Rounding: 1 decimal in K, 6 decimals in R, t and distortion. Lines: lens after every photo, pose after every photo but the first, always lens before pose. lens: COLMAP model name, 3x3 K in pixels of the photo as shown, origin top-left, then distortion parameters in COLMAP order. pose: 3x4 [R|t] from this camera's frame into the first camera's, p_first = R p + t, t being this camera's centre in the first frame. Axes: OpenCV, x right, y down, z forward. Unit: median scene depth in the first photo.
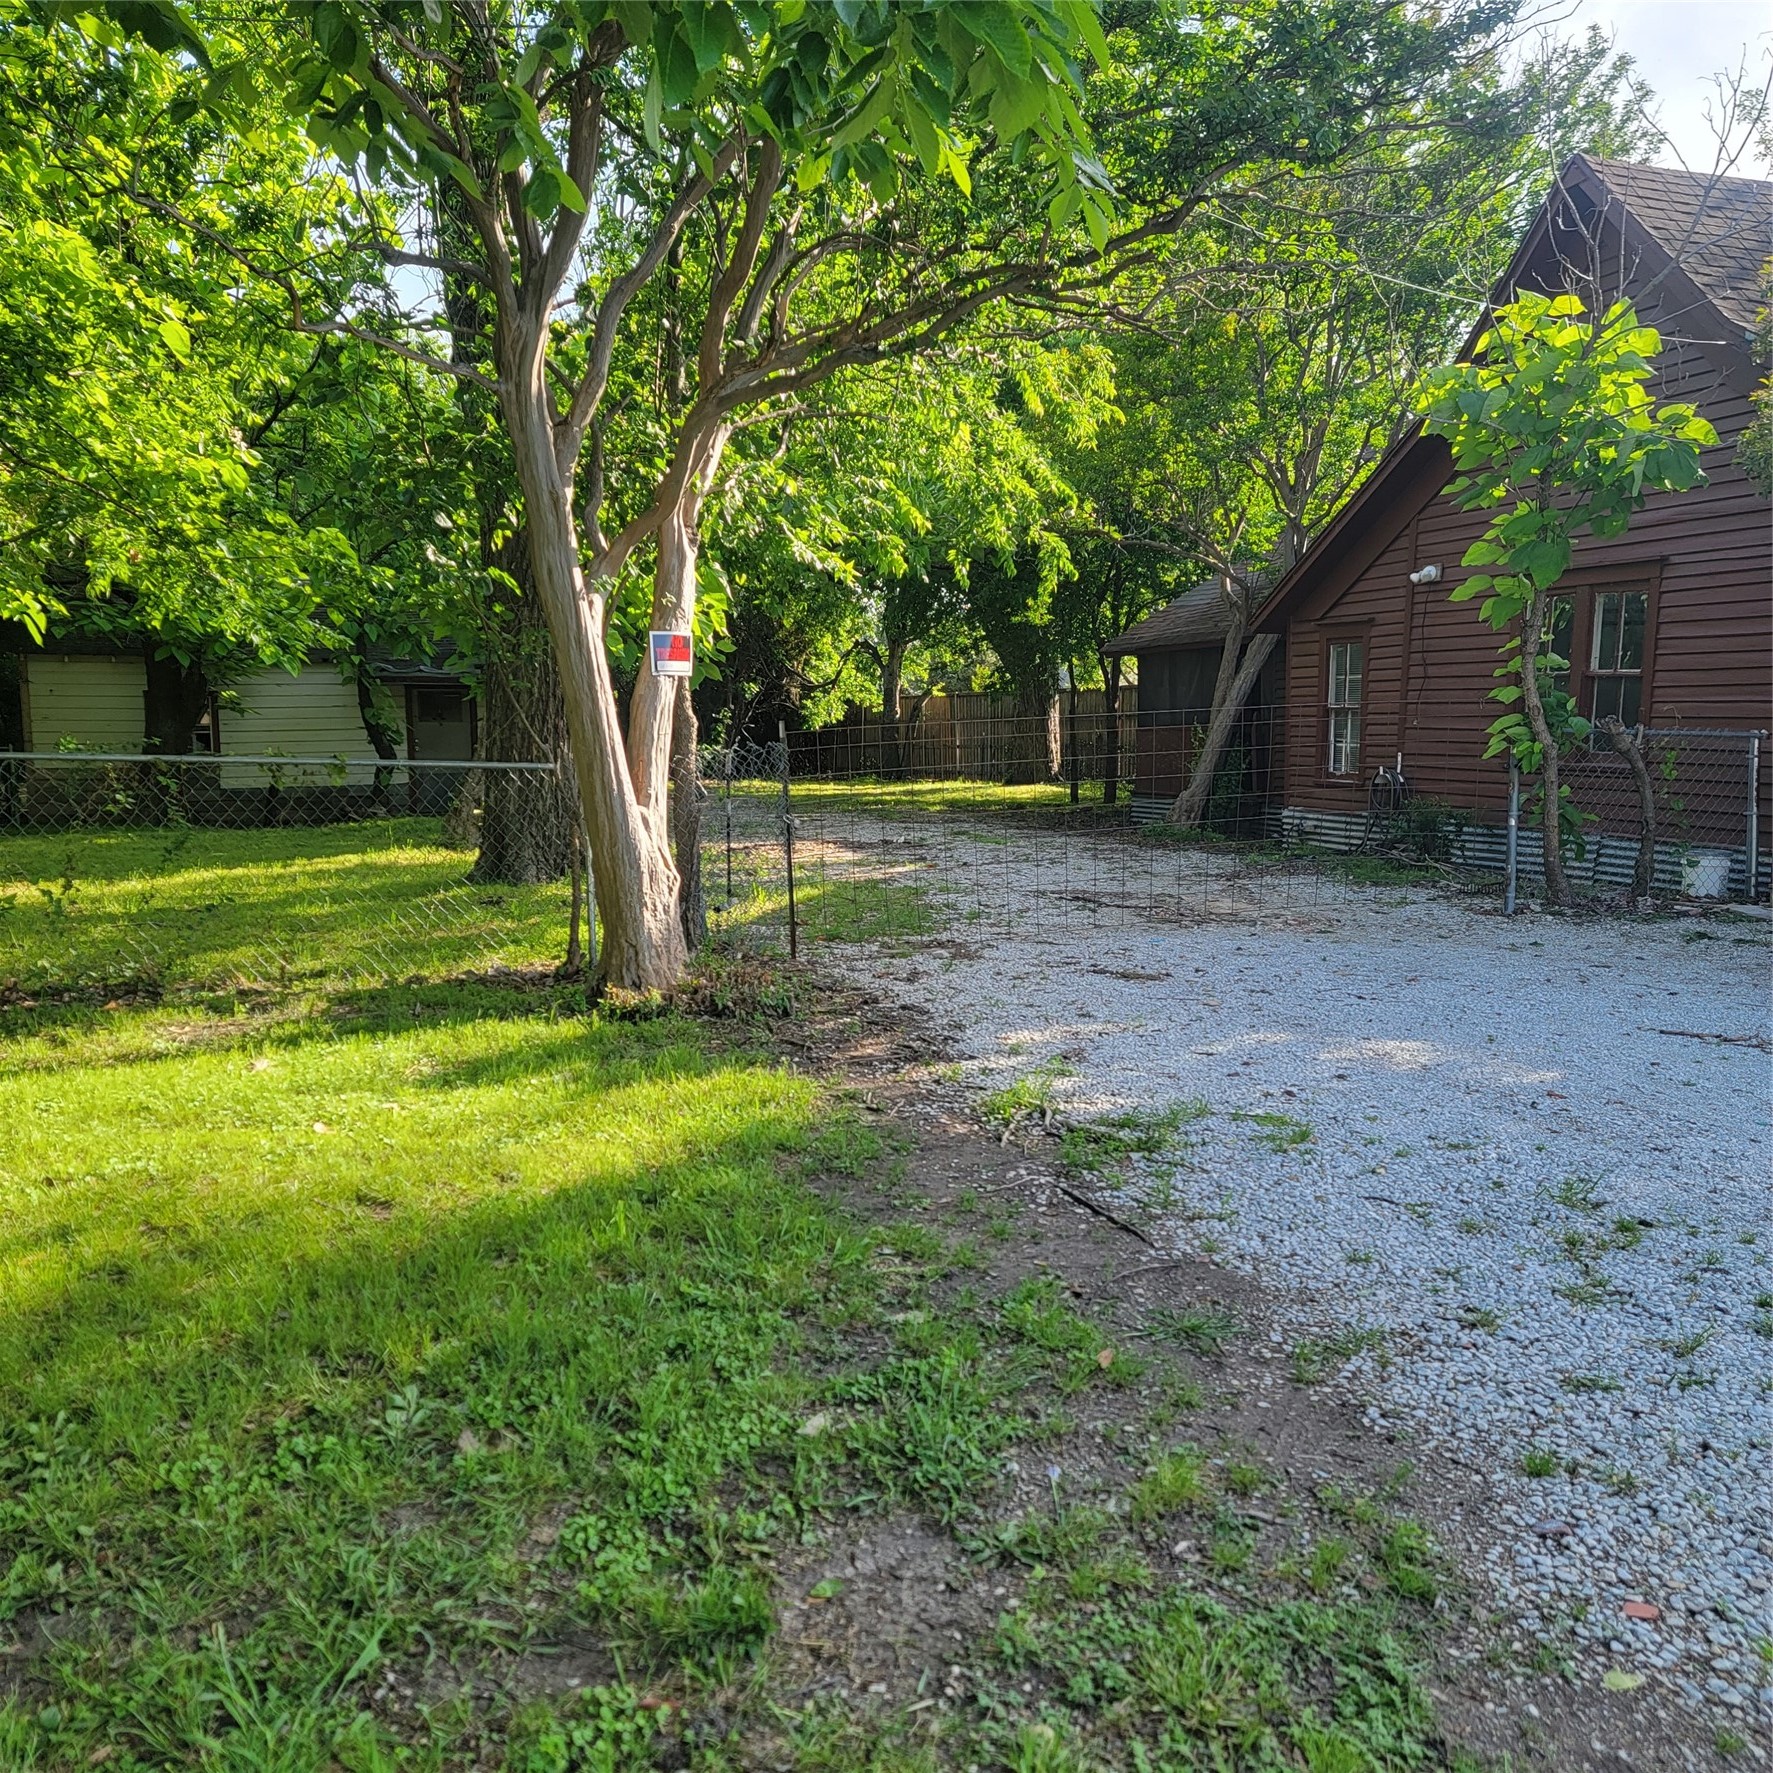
lens RADIAL K [[1683.5, 0, 828.5], [0, 1683.5, 875.3], [0, 0, 1]] dist [0.047002, 0.000000]
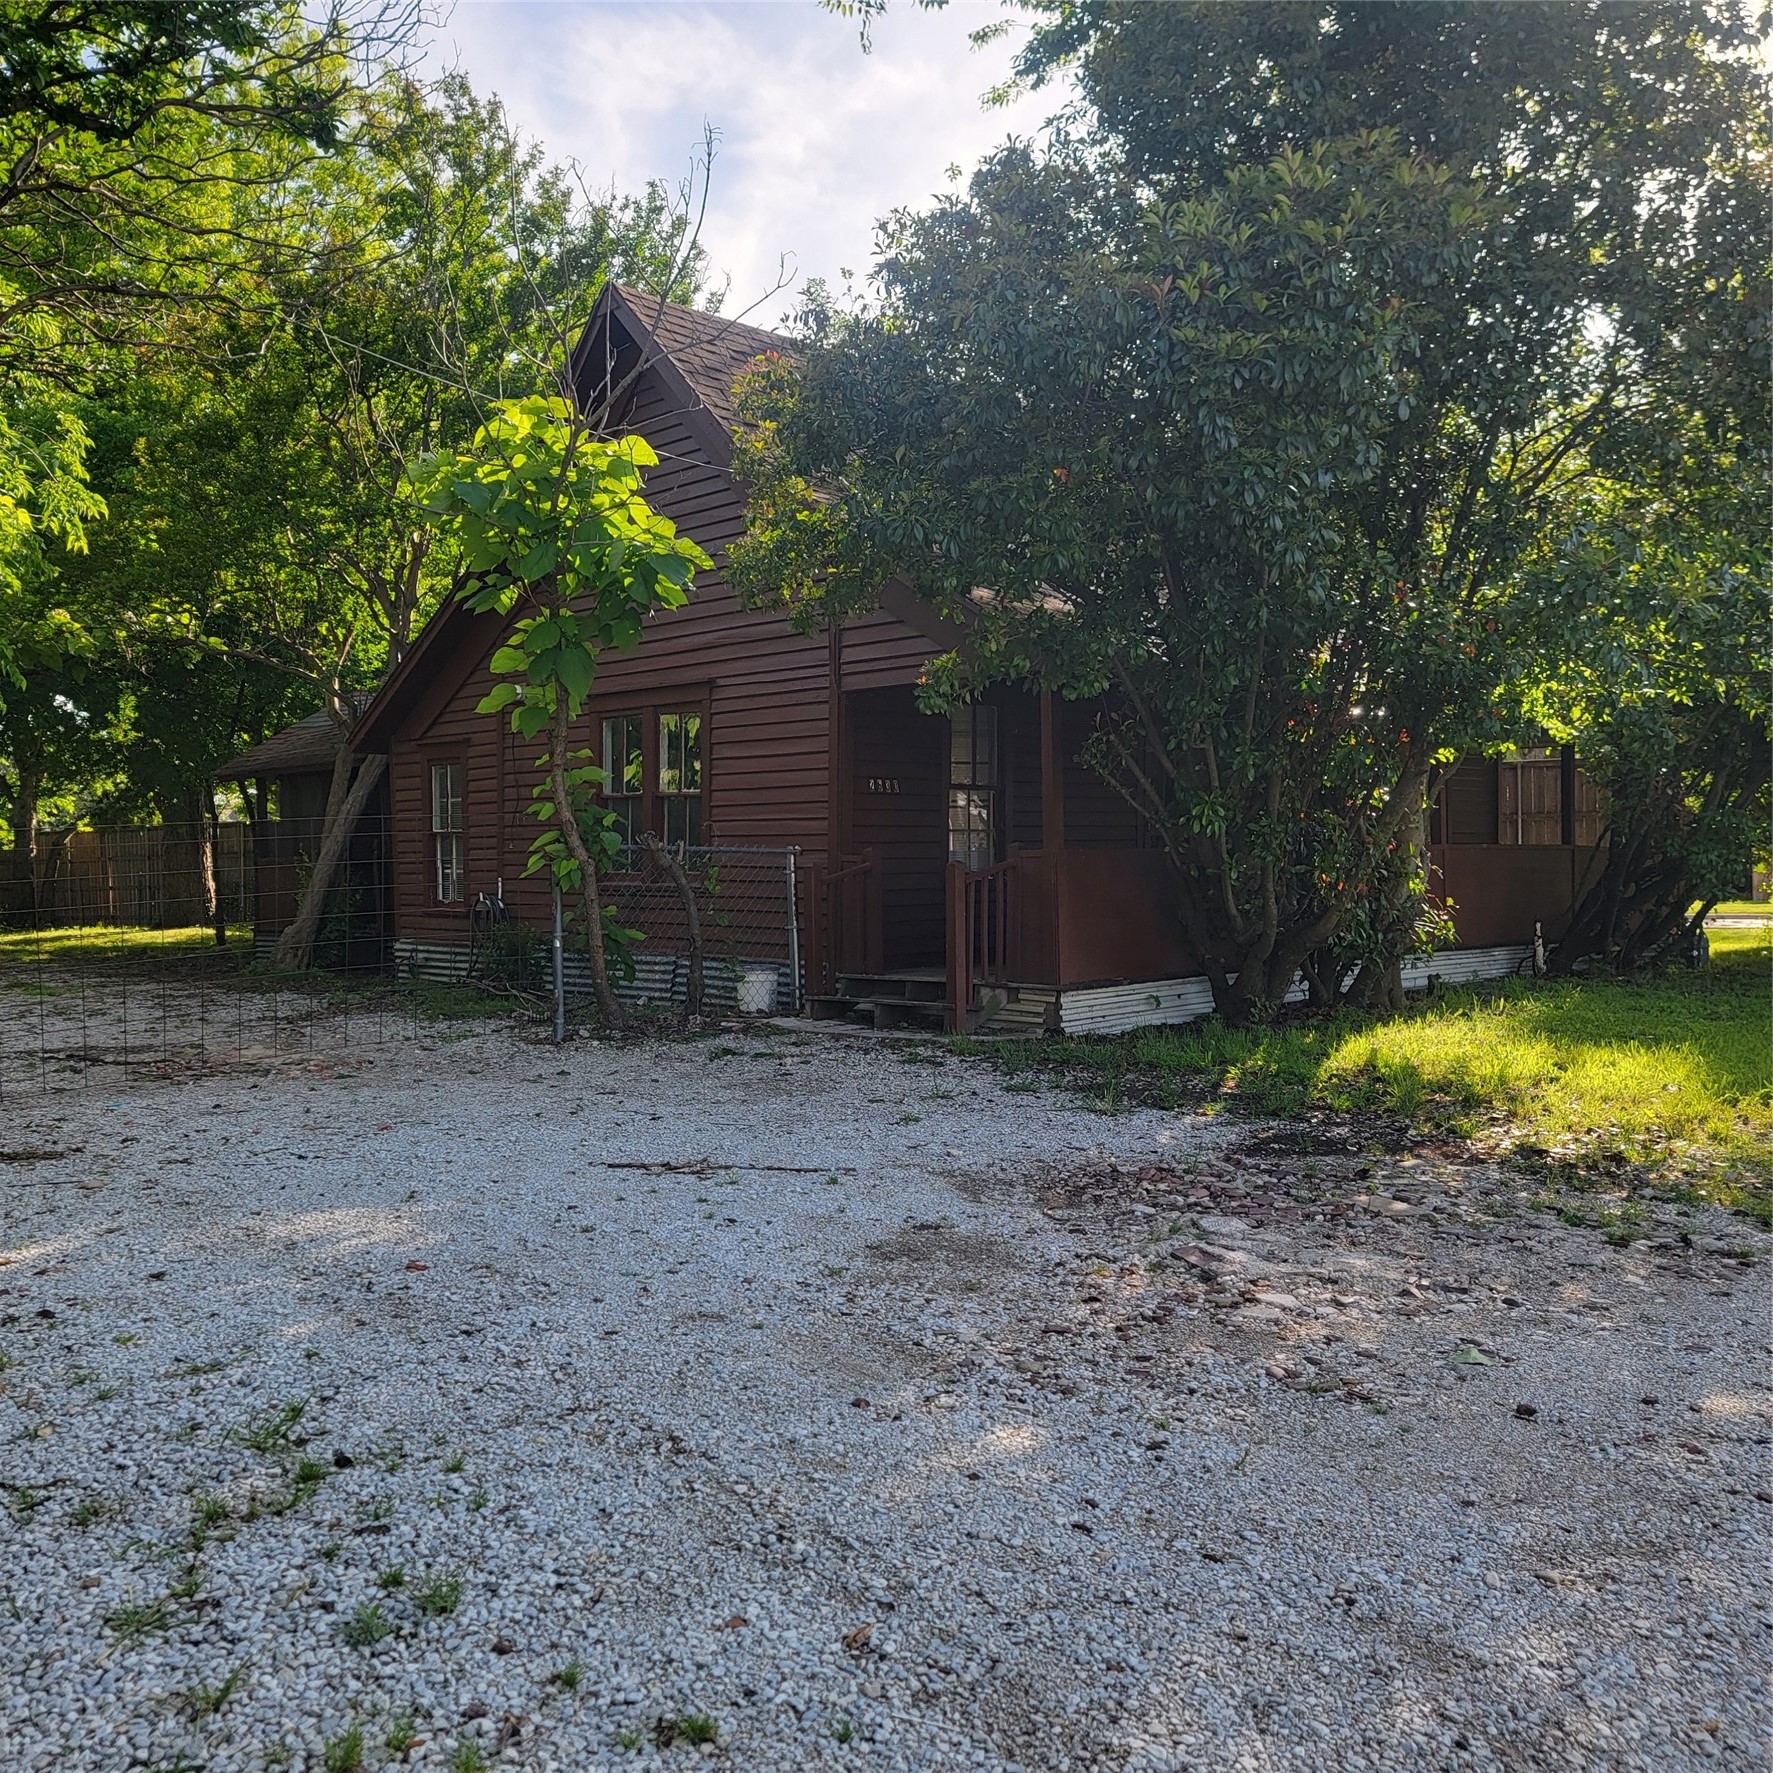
lens RADIAL K [[1683.5, 0, 881.4], [0, 1683.5, 887.3], [0, 0, 1]] dist [0.047002, 0.000000]
pose [[0.890046, -0.021992, 0.455340, 0.089915], [0.056200, 0.996510, -0.061724, 0.003473], [-0.452394, 0.080527, 0.888175, 0.054517]]
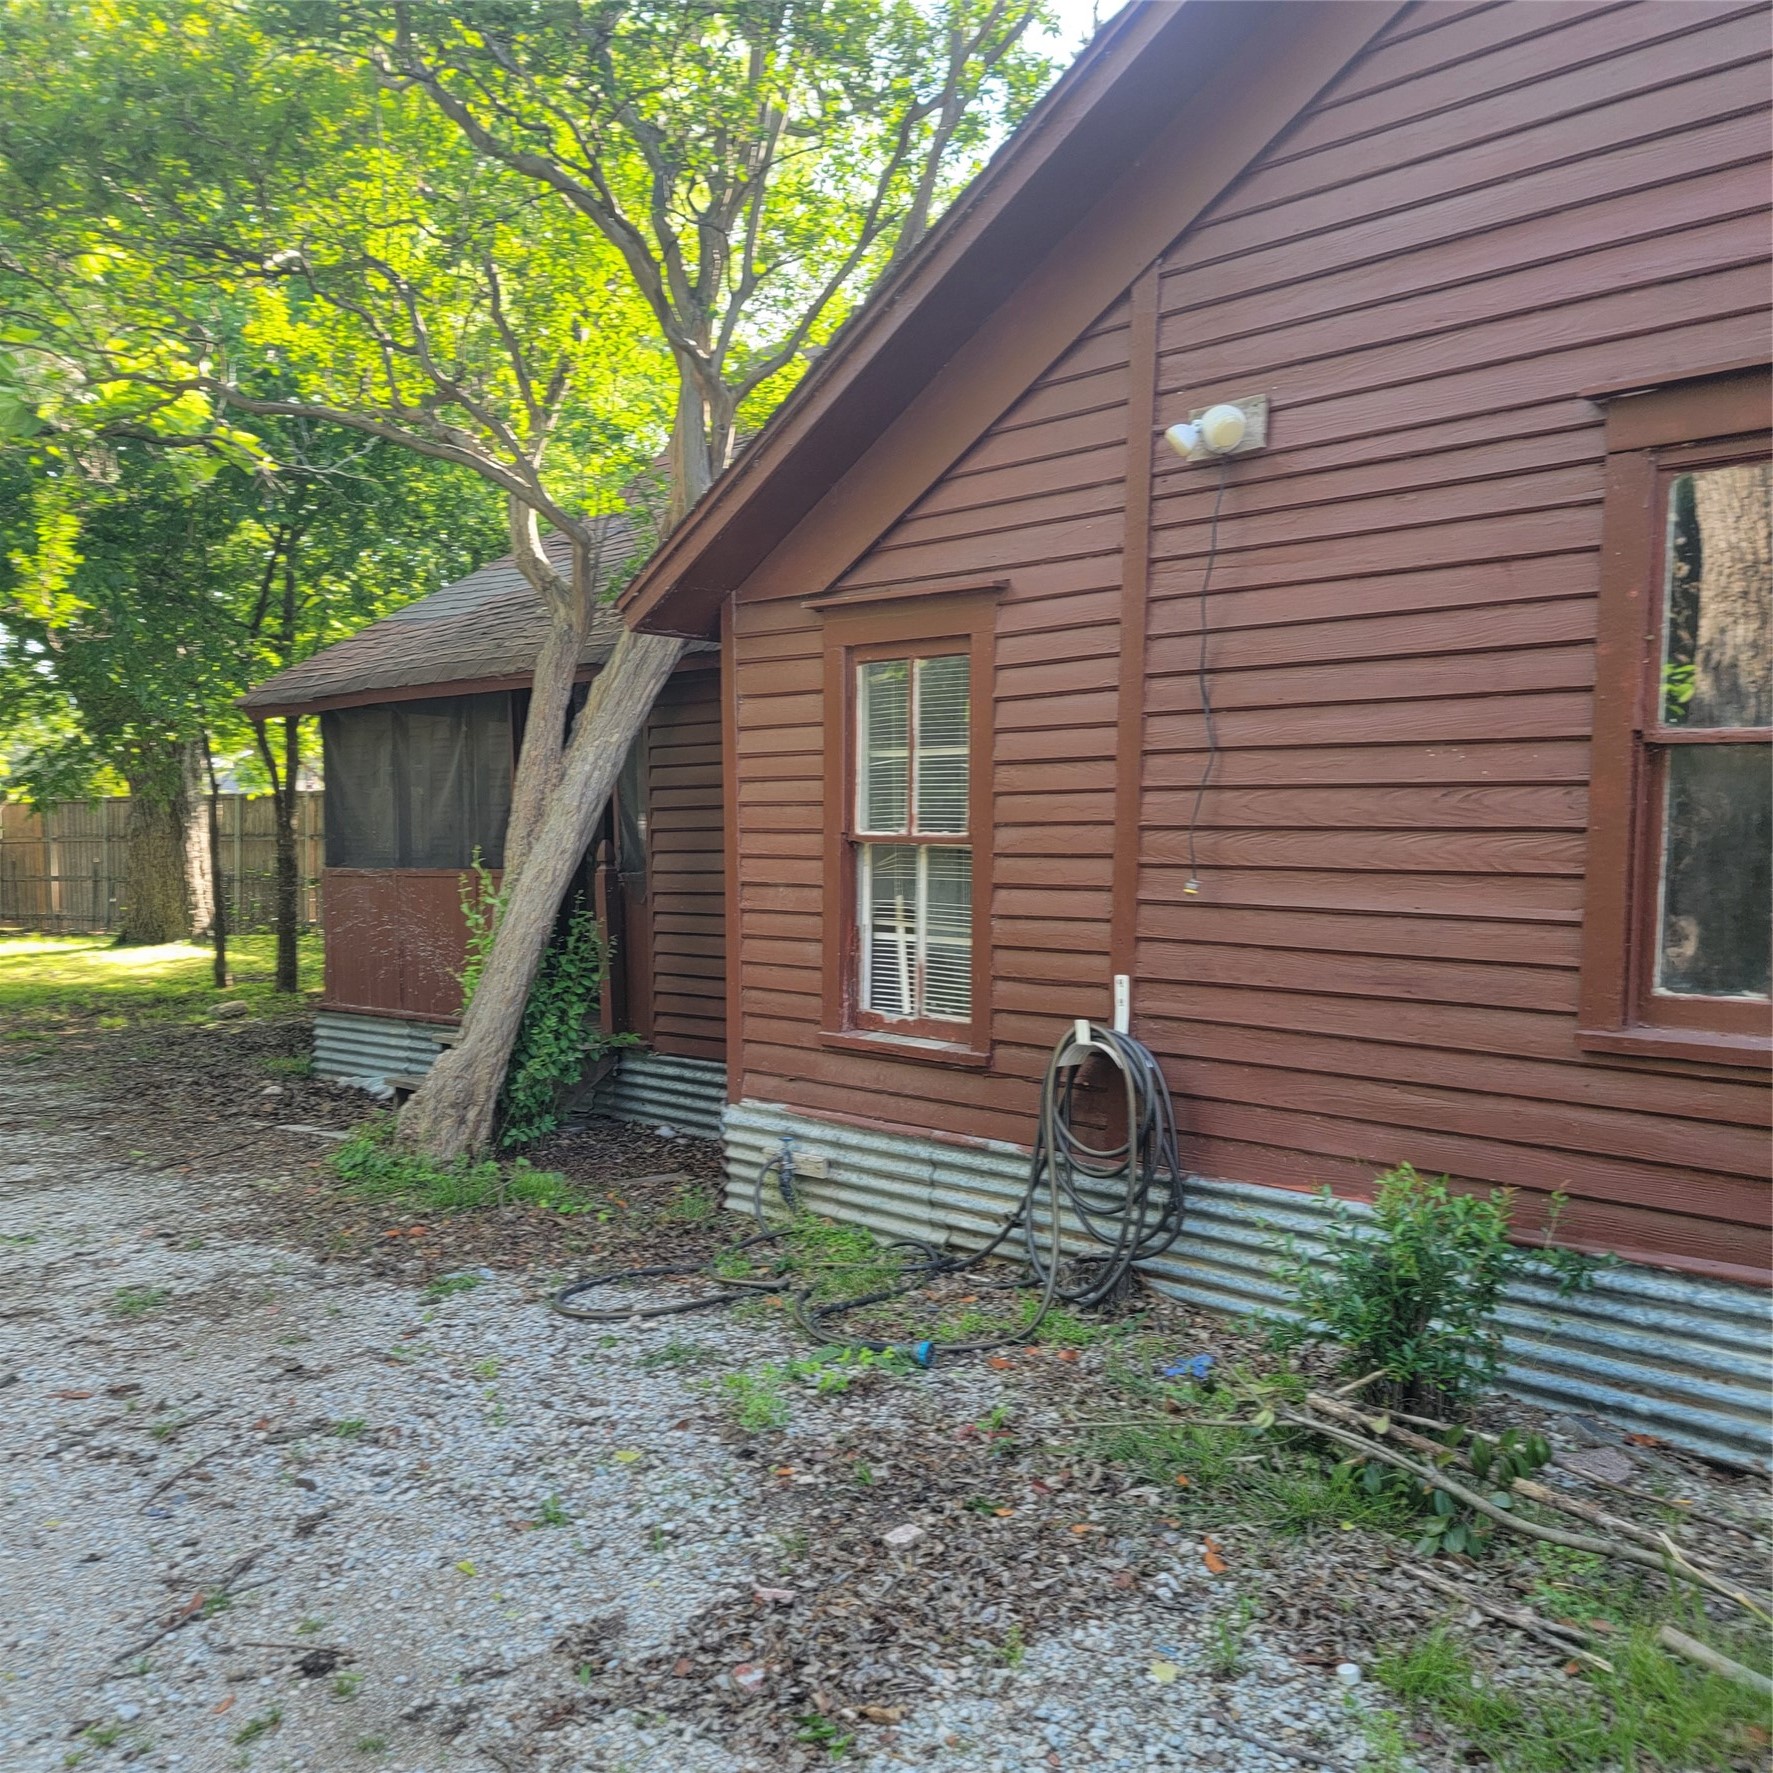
lens RADIAL K [[1634.0, 0, 893.0], [0, 1634.0, 884.9], [0, 0, 1]] dist [0.097995, 0.000000]
pose [[0.876297, -0.010561, 0.481656, 0.135026], [0.040623, 0.997819, -0.052029, -0.071108], [-0.480056, 0.065159, 0.874814, 0.699160]]
